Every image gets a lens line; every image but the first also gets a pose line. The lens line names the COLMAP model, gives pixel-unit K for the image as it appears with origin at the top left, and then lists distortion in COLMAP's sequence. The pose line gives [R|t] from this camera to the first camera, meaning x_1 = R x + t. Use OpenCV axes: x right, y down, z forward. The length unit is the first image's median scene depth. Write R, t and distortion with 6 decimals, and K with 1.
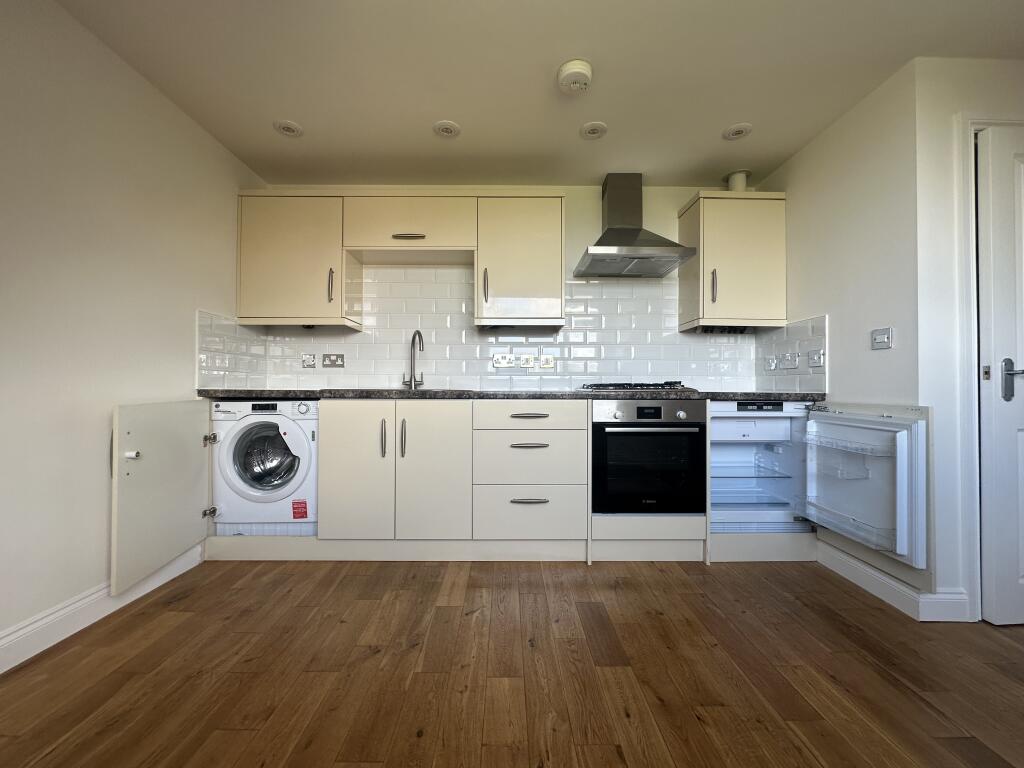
lens RADIAL K [[407.5, 0, 514.1], [0, 407.5, 382.9], [0, 0, 1]] dist [-0.000291, 0.000624]
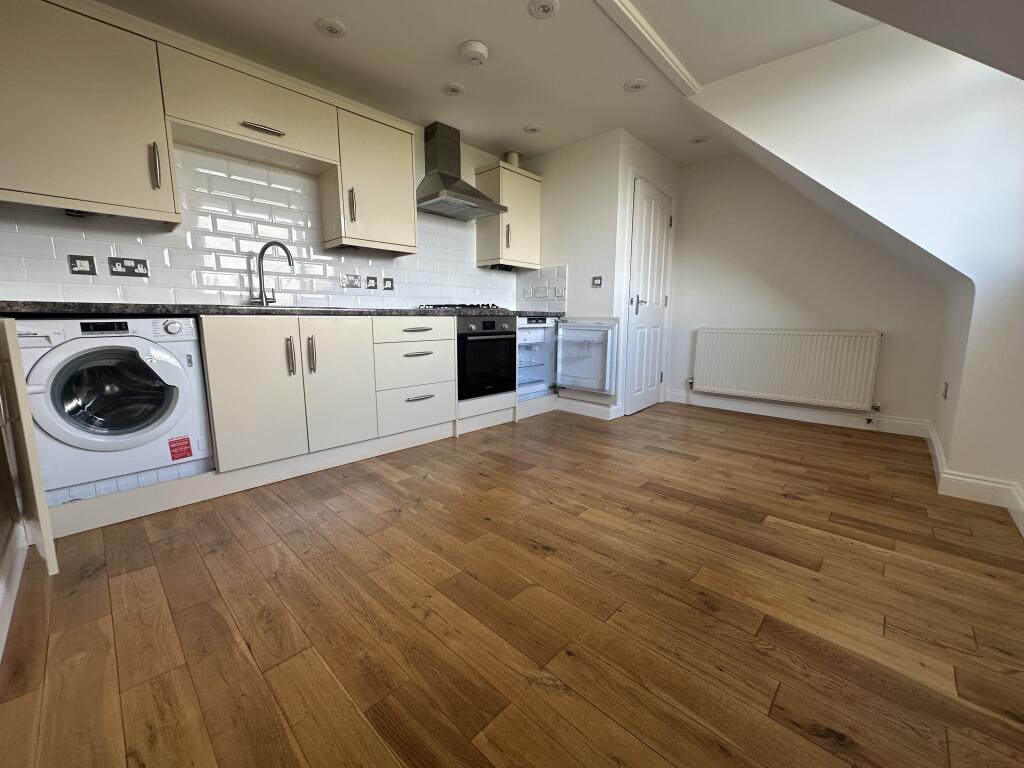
lens RADIAL K [[407.5, 0, 511.5], [0, 407.5, 380.9], [0, 0, 1]] dist [-0.000291, 0.000624]
pose [[0.701963, -0.113099, 0.703176, -0.626494], [-0.008177, 0.985966, 0.166746, 0.026292], [-0.712166, -0.122799, 0.691187, -0.057504]]
